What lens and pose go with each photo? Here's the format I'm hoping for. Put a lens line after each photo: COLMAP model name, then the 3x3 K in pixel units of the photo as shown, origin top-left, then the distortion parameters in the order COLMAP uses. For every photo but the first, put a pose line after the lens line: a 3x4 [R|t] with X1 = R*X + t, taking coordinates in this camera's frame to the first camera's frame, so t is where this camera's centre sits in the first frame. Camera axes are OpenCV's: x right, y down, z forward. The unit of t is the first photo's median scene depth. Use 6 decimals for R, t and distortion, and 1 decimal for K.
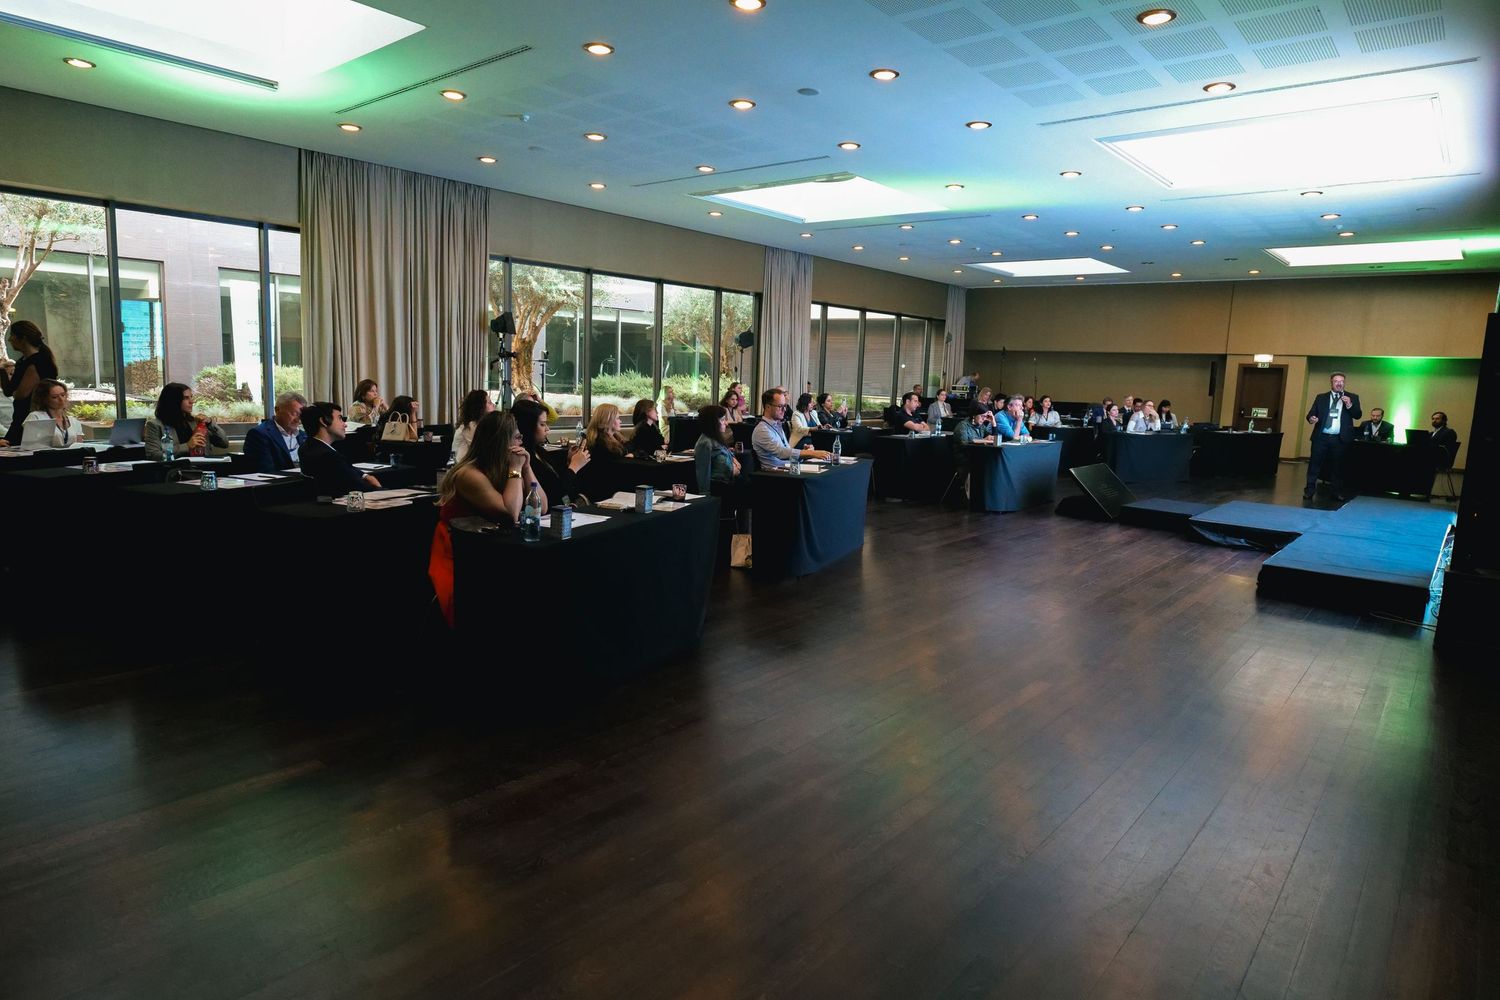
lens RADIAL K [[873.2, 0, 750.0], [0, 873.2, 500.0], [0, 0, 1]] dist [0.000316, 0.001177]
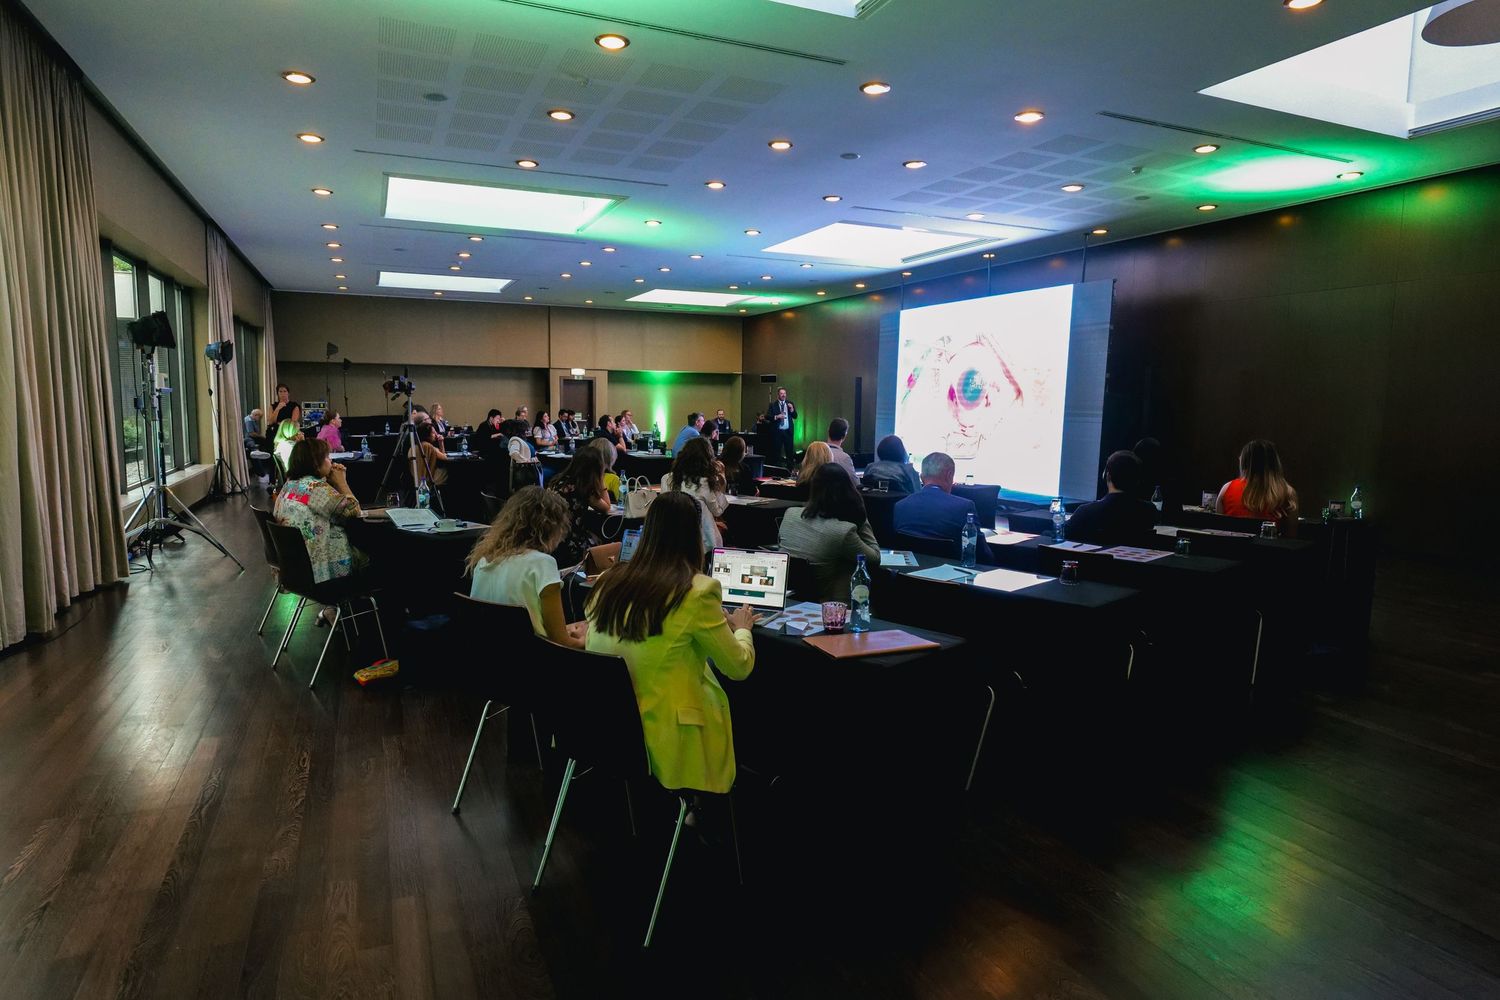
lens RADIAL K [[873.2, 0, 750.0], [0, 873.2, 500.0], [0, 0, 1]] dist [0.000316, 0.001177]
pose [[0.436372, -0.135739, 0.889468, -0.436034], [0.135925, 0.987155, 0.083962, -0.058098], [-0.889440, 0.084263, 0.449217, 0.265494]]
